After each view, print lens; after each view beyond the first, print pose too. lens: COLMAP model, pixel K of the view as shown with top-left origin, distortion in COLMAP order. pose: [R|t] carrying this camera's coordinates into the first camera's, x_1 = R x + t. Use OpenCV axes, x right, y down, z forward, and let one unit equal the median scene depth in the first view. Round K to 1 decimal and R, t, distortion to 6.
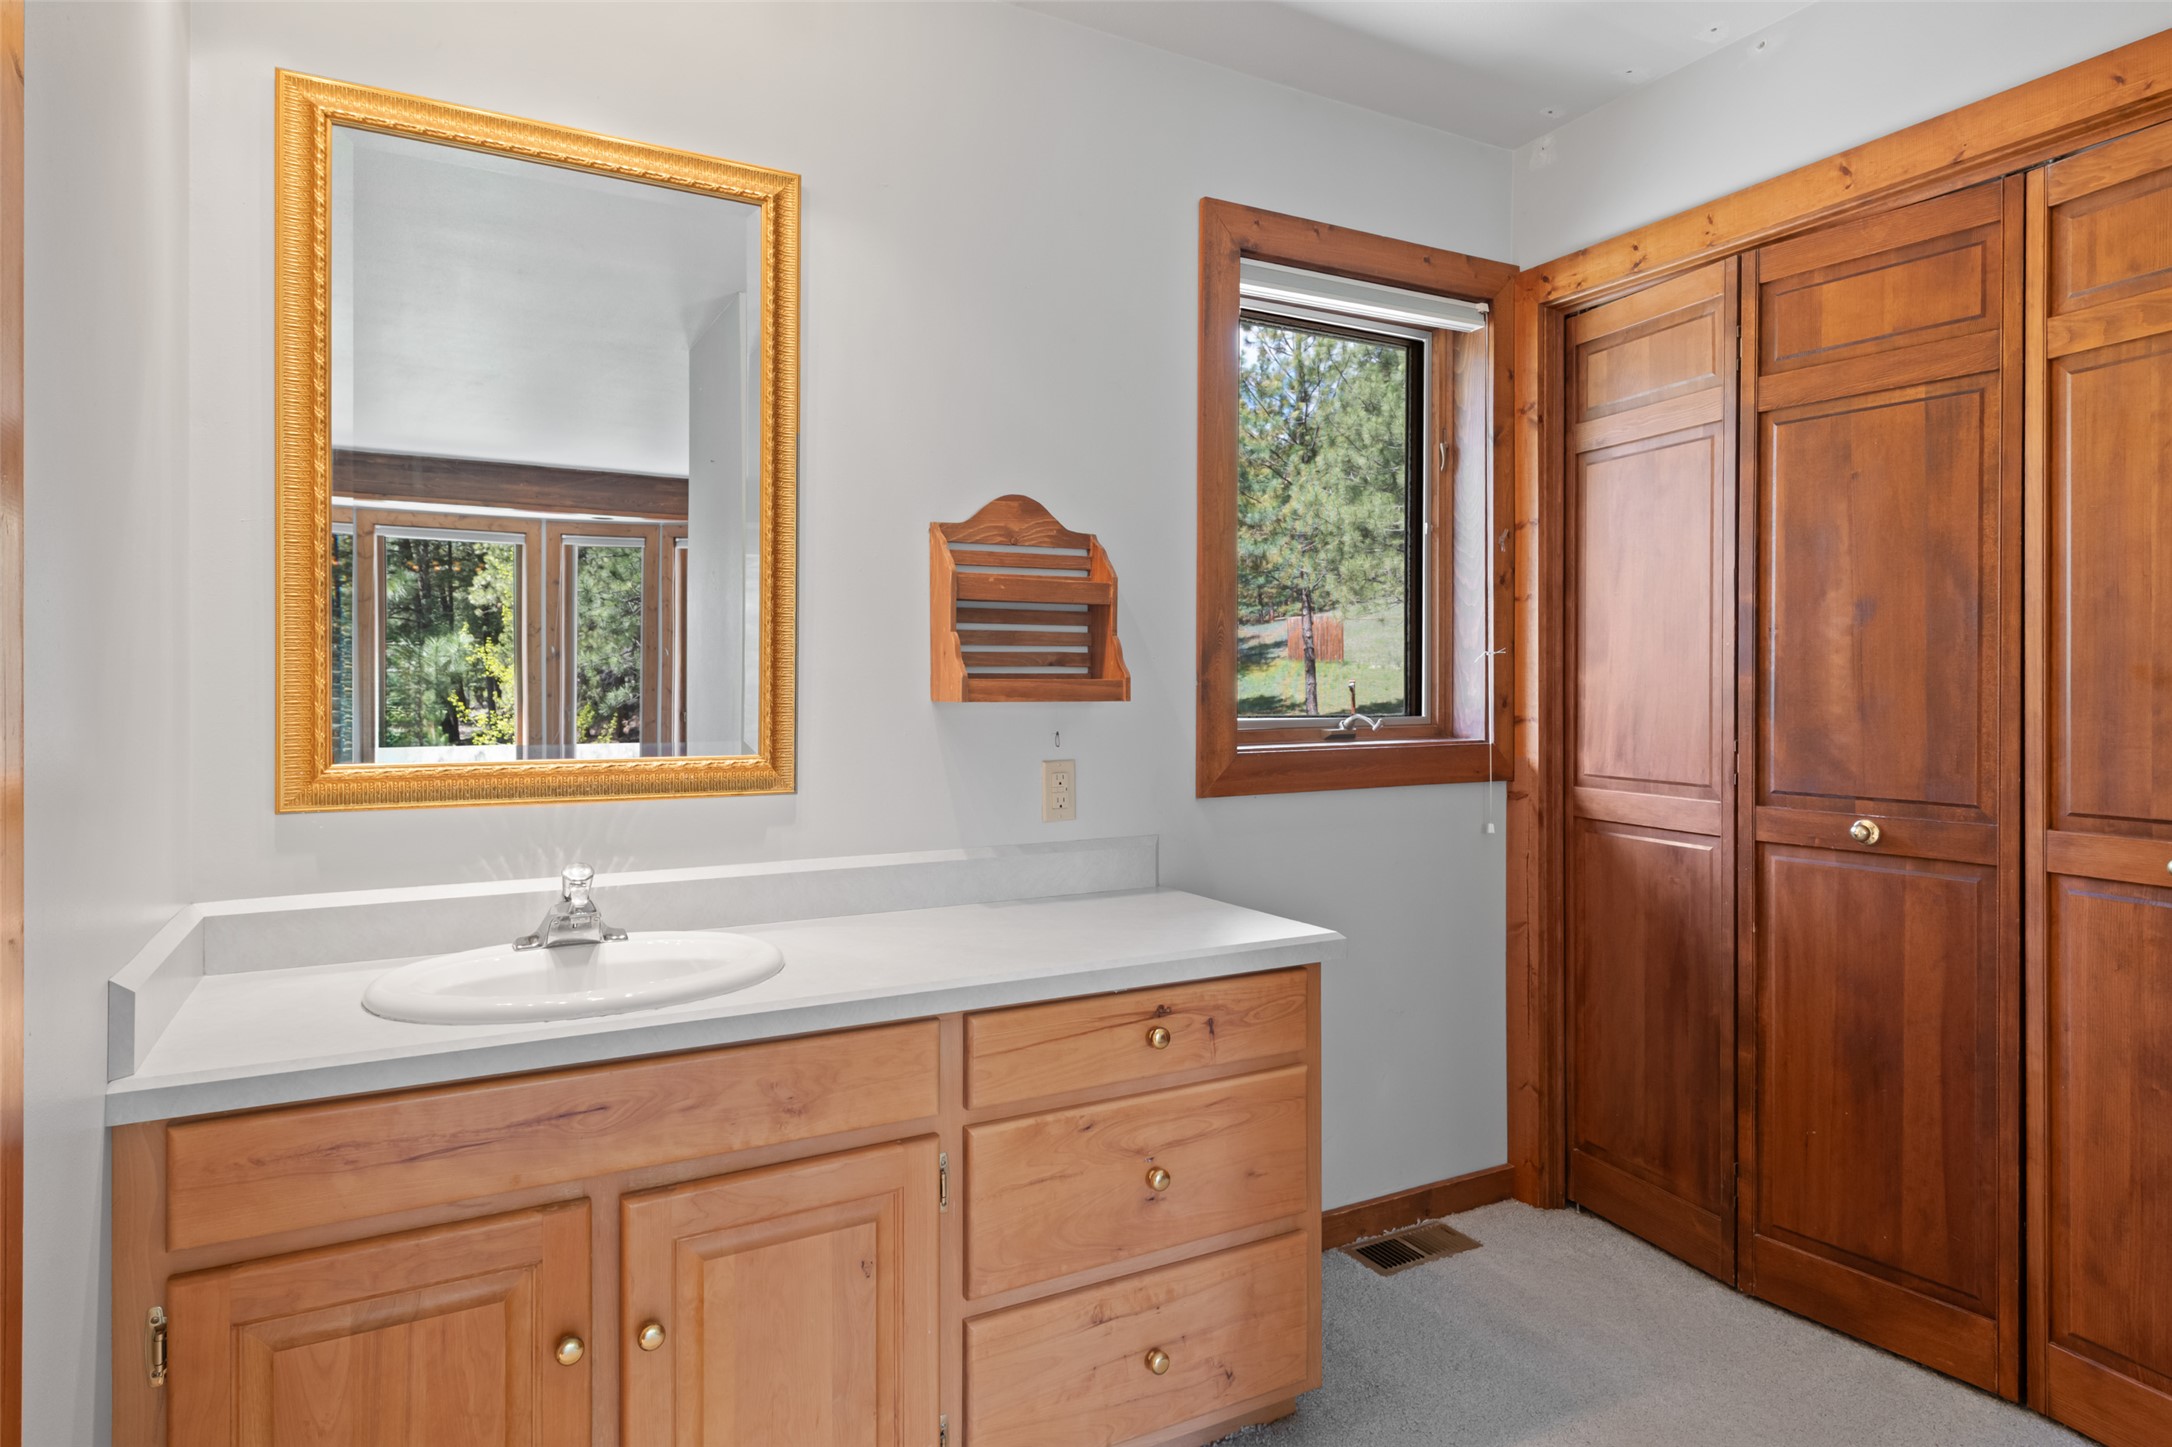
lens RADIAL K [[1244.5, 0, 1088.3], [0, 1244.5, 705.9], [0, 0, 1]] dist [-0.001387, -0.000381]
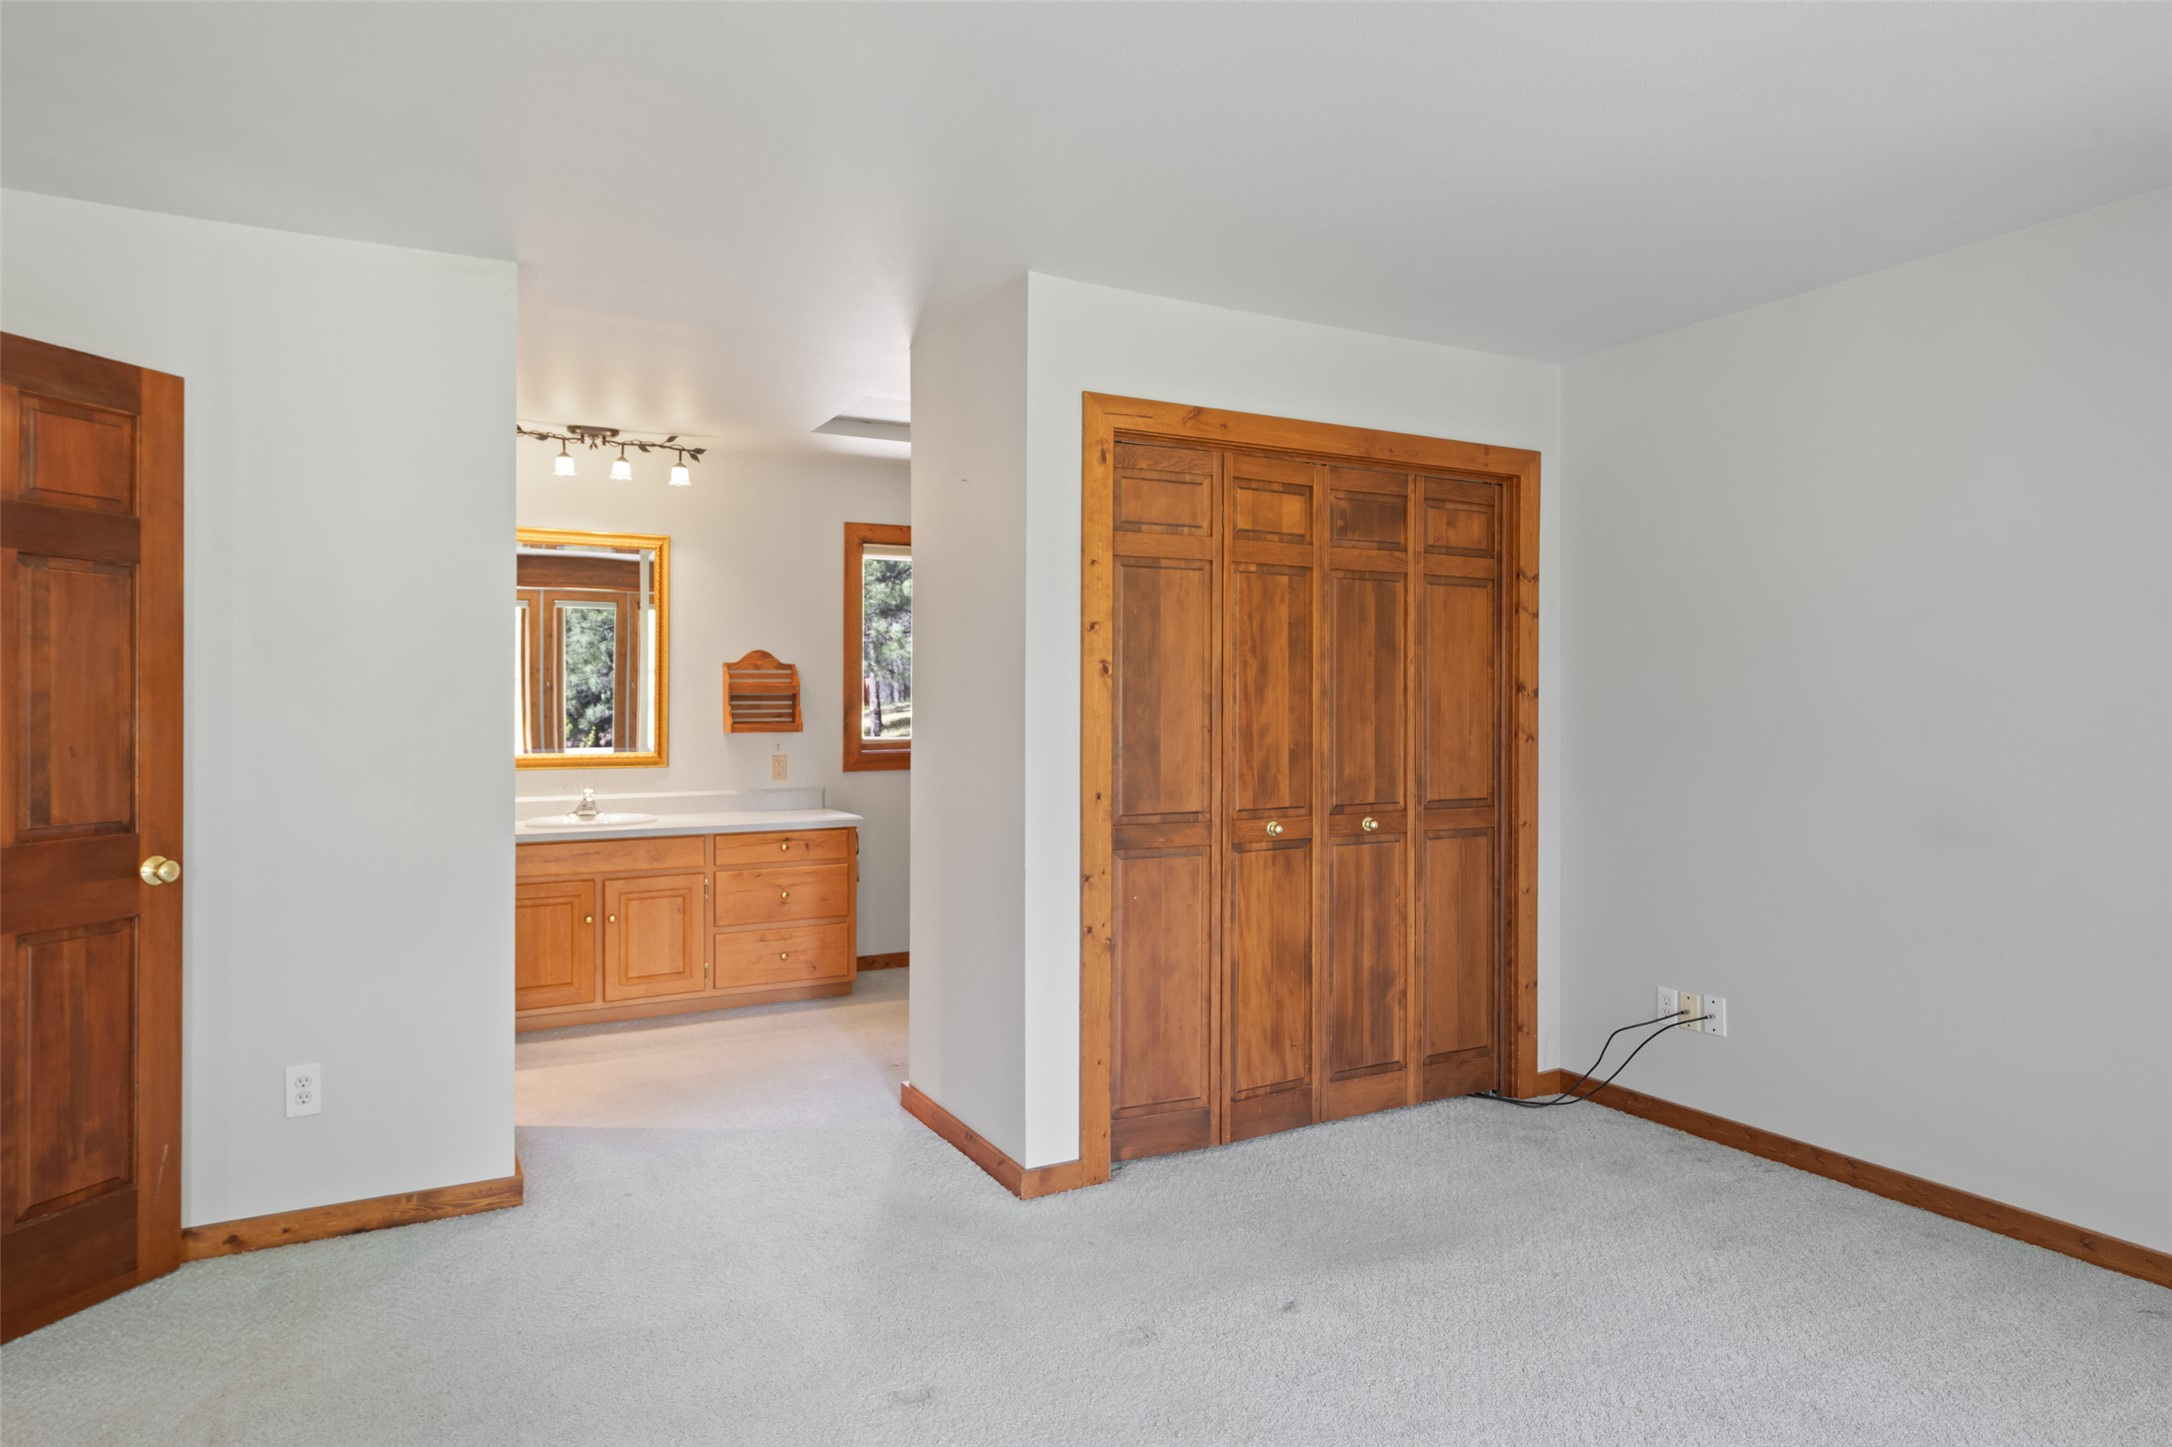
lens RADIAL K [[1307.8, 0, 1084.7], [0, 1307.8, 726.8], [0, 0, 1]] dist [0.007784, 0.000552]
pose [[0.999996, 0.002309, -0.001795, 0.621493], [-0.002294, 0.999965, 0.008051, -0.037916], [0.001813, -0.008047, 0.999966, -1.692273]]
